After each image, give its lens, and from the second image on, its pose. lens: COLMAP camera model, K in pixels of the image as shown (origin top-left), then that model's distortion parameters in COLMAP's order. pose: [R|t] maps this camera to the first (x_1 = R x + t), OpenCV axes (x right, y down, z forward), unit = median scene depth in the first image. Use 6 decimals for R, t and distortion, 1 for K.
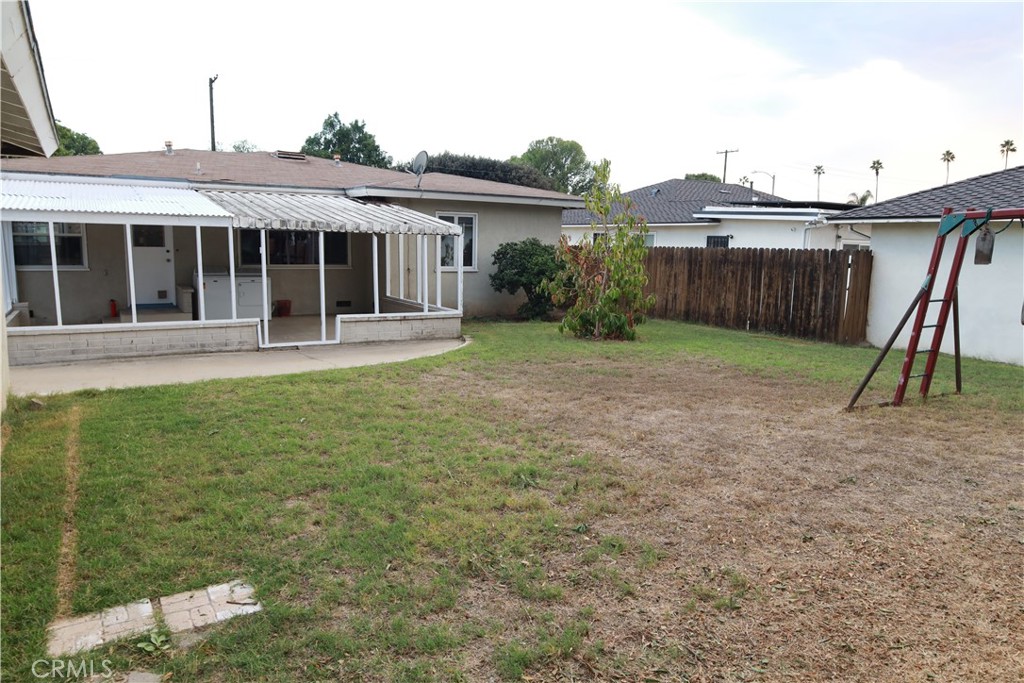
lens RADIAL K [[698.2, 0, 508.3], [0, 698.2, 342.5], [0, 0, 1]] dist [-0.005661, -0.005731]
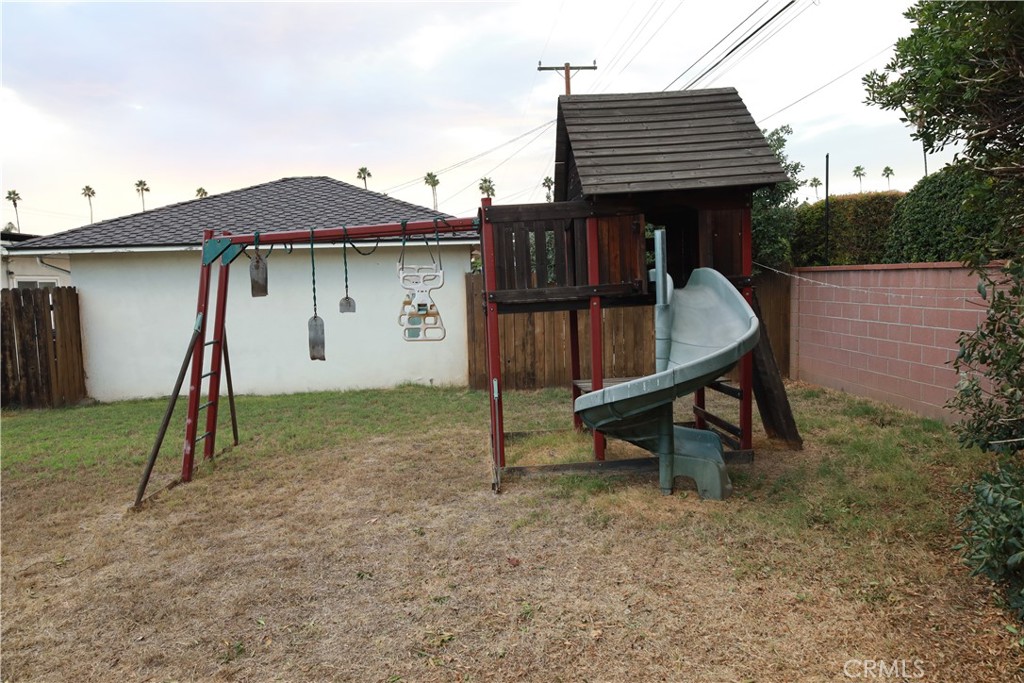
lens RADIAL K [[698.2, 0, 508.3], [0, 698.2, 342.5], [0, 0, 1]] dist [-0.005661, -0.005731]
pose [[0.463995, -0.116512, 0.878142, 0.033472], [0.158984, 0.986169, 0.046840, -0.025859], [-0.871454, 0.117877, 0.476101, 0.178345]]
